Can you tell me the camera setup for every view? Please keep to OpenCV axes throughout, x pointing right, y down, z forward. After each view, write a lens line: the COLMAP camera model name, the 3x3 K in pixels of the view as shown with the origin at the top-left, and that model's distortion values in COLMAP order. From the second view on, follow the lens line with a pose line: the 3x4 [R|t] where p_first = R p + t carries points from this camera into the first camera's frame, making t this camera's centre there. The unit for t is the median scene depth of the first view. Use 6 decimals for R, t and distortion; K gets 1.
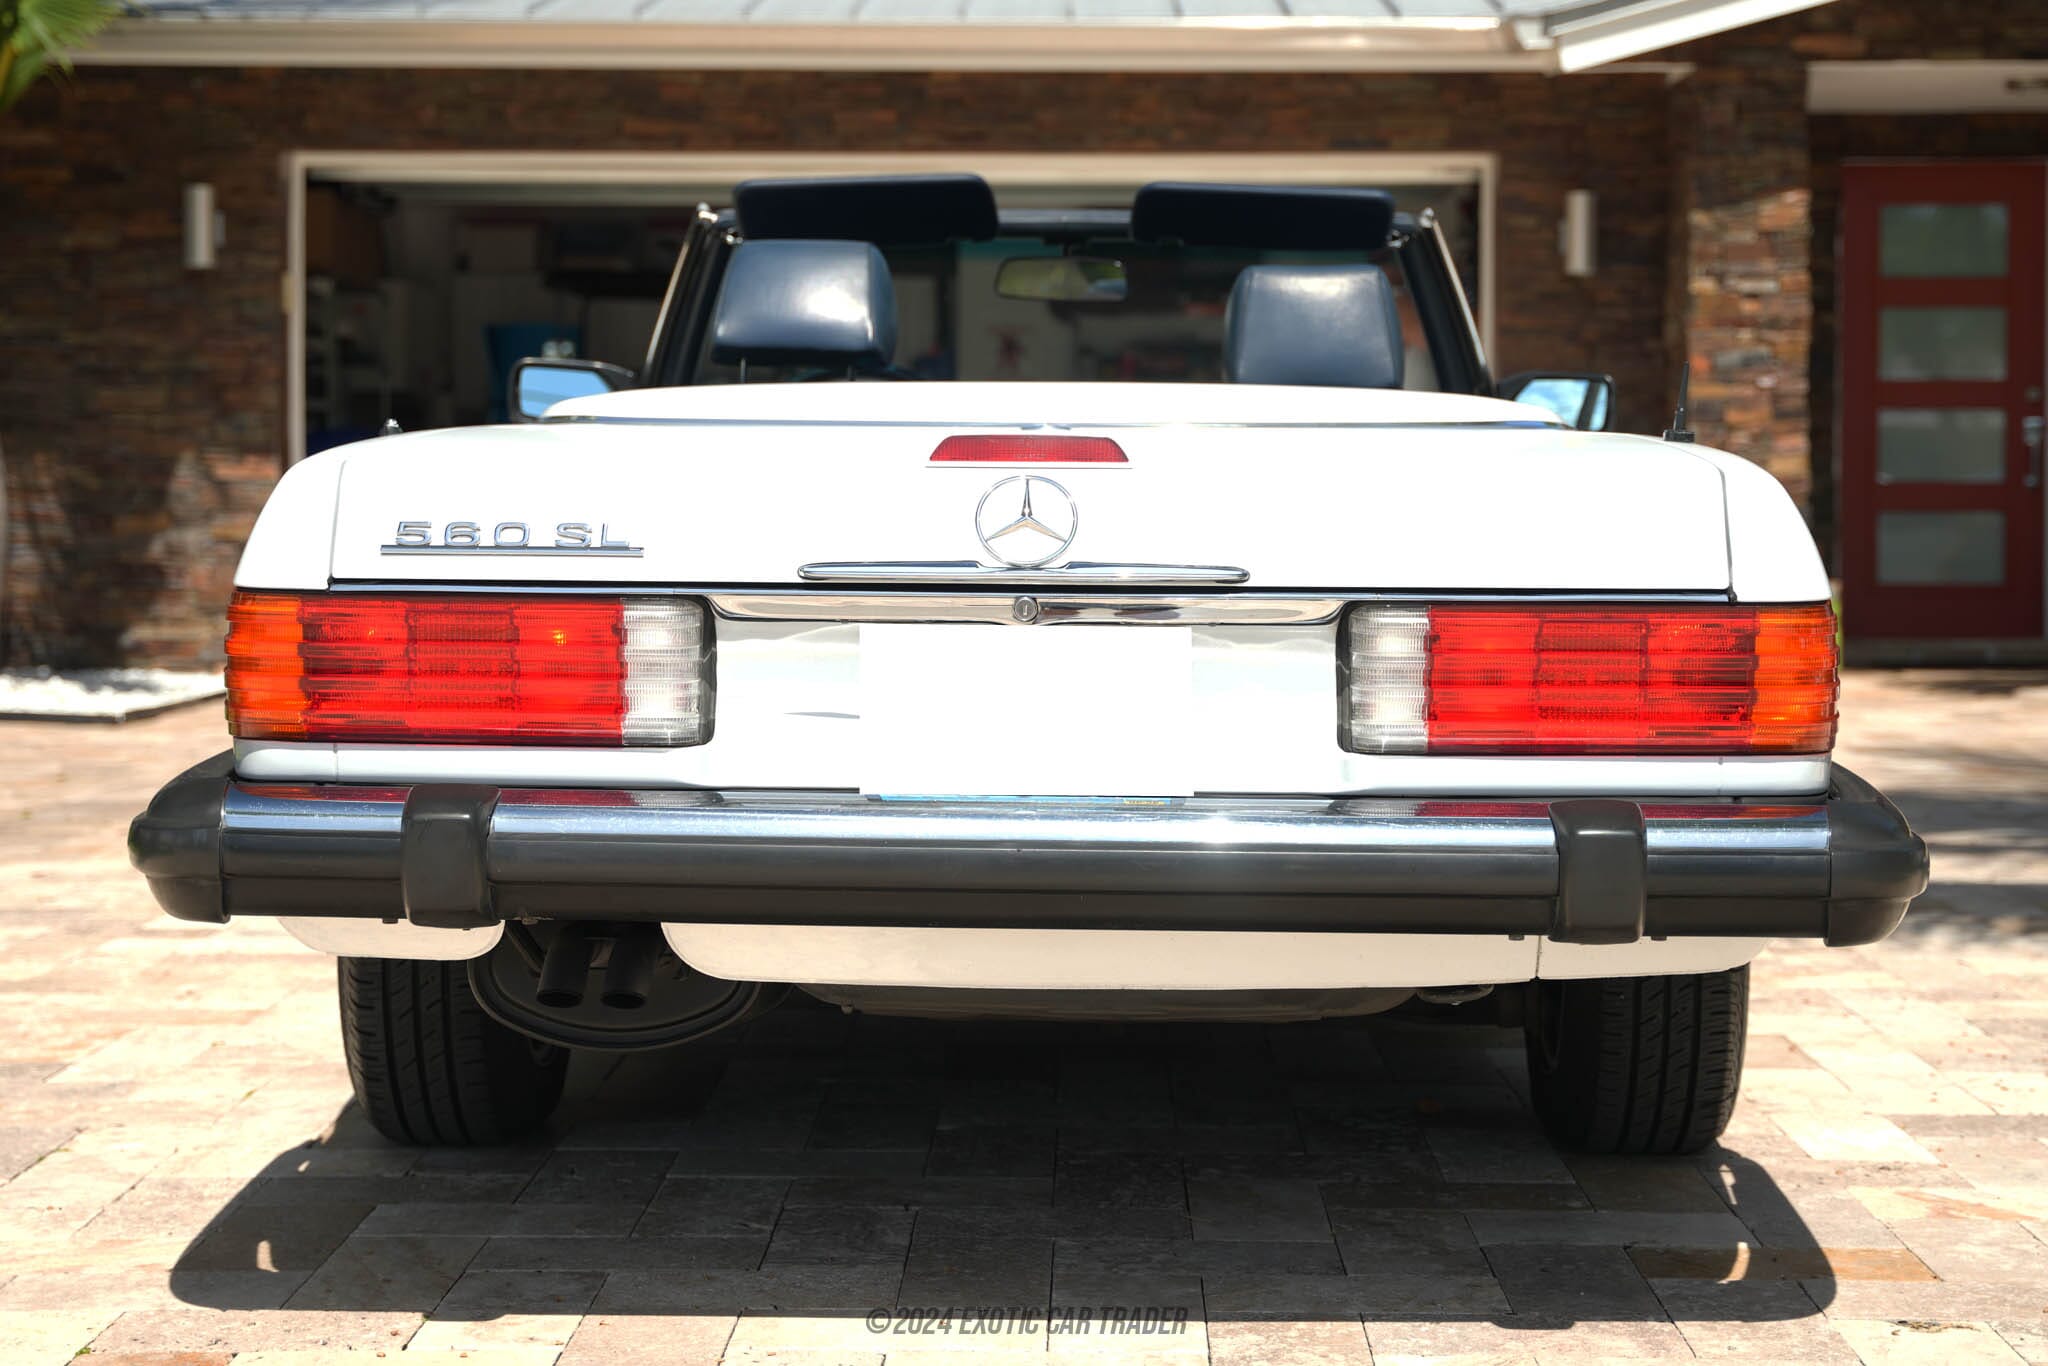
lens RADIAL K [[3245.0, 0, 1024.0], [0, 3245.0, 683.0], [0, 0, 1]] dist [-0.001993, -0.016443]
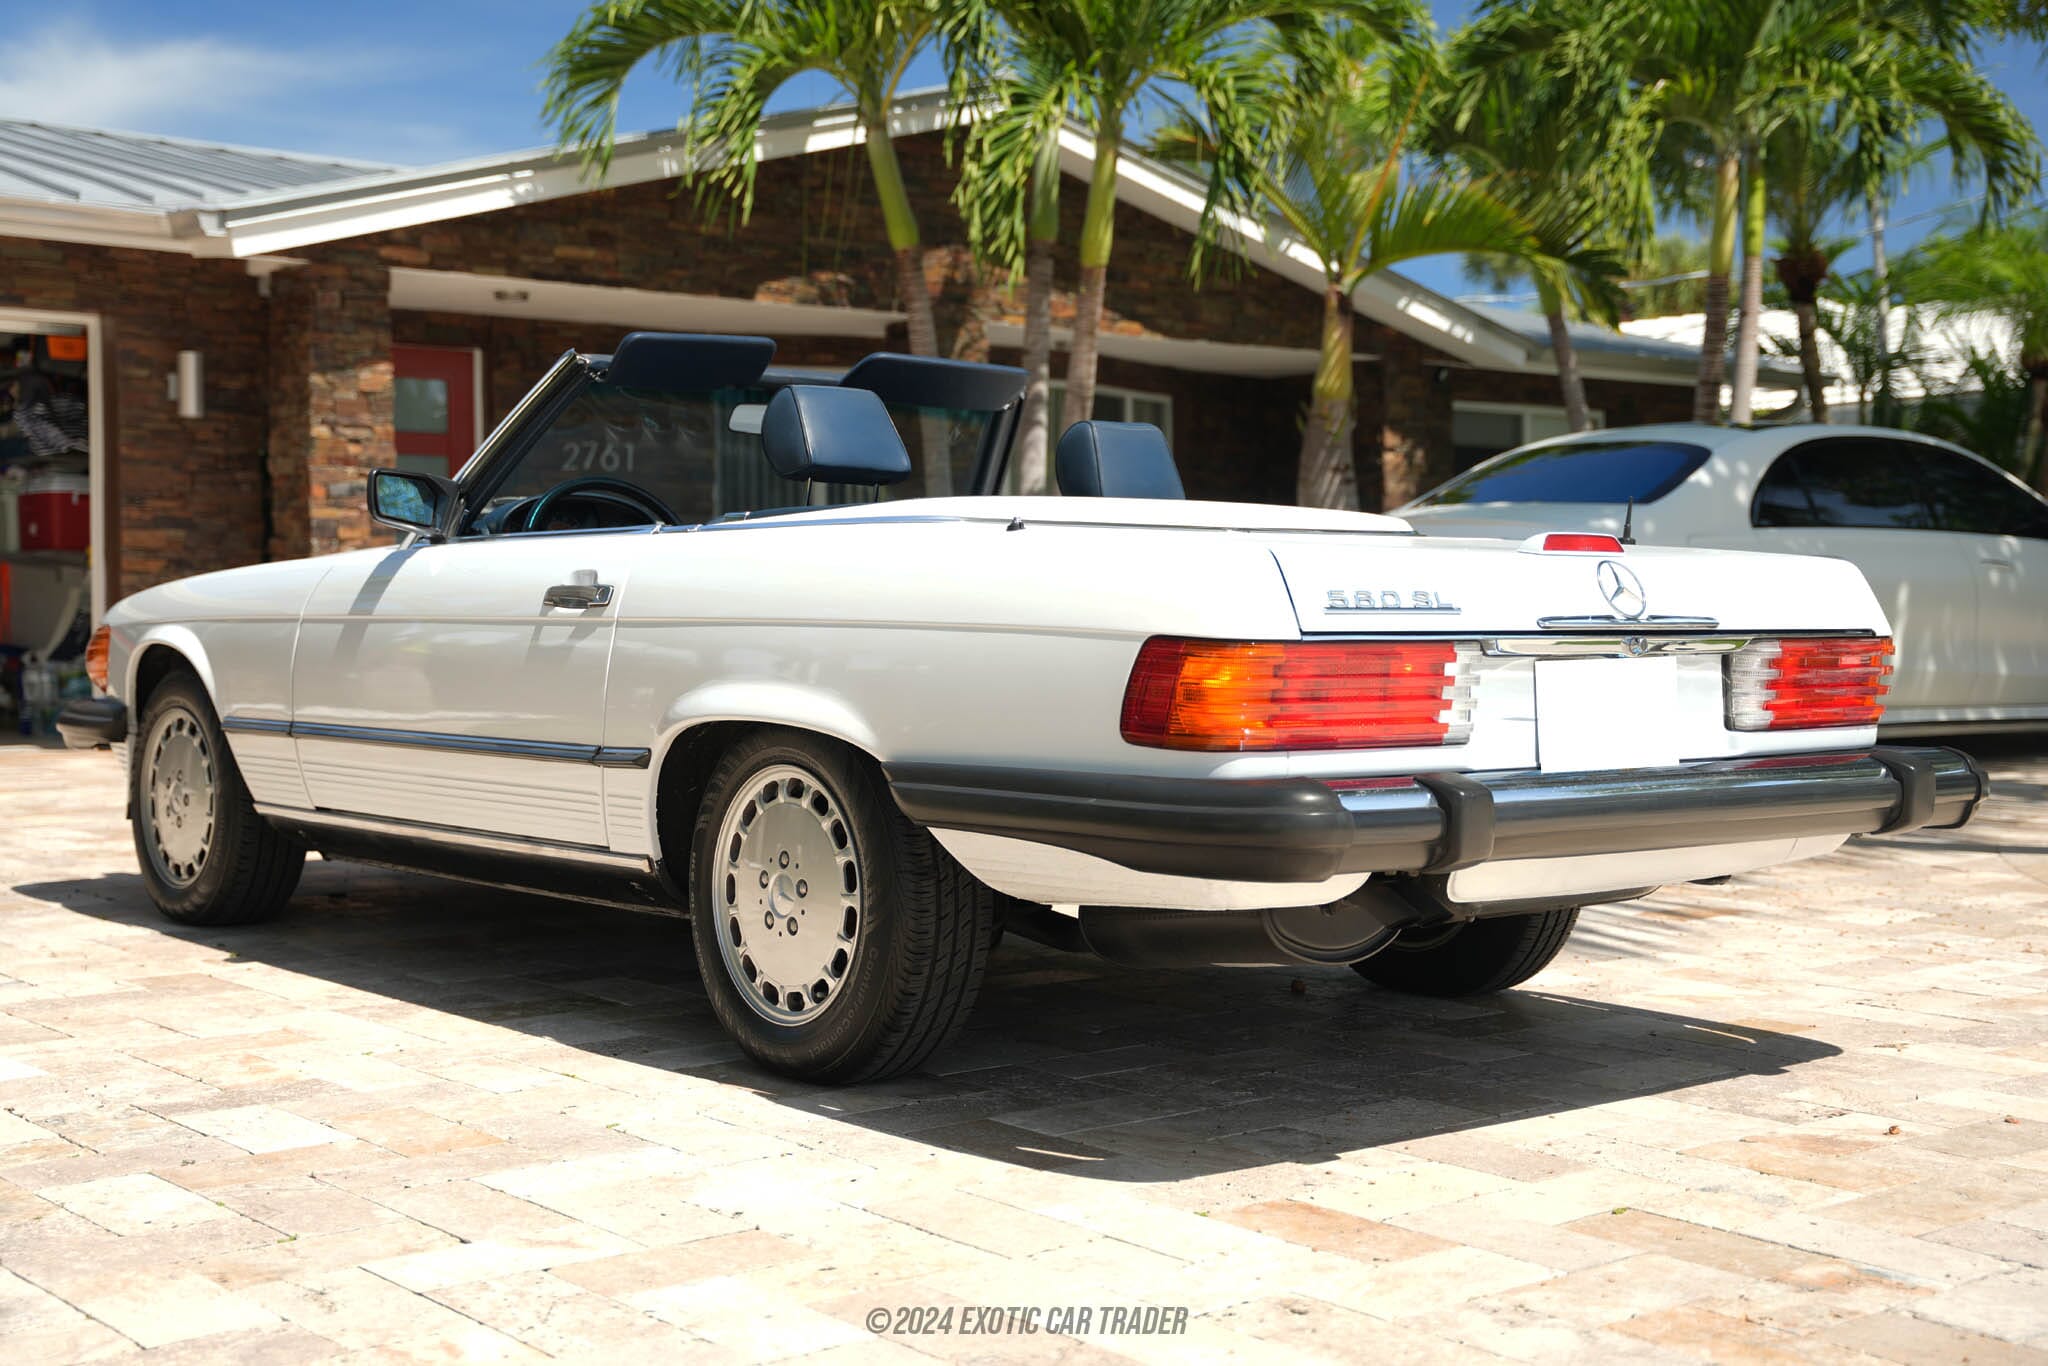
lens RADIAL K [[2504.0, 0, 1024.0], [0, 2504.0, 683.0], [0, 0, 1]] dist [0.011598, 0.035531]
pose [[0.736828, -0.022593, 0.675703, -0.262210], [0.039715, 0.999162, -0.009899, -0.001180], [-0.674913, 0.034130, 0.737108, 0.077084]]
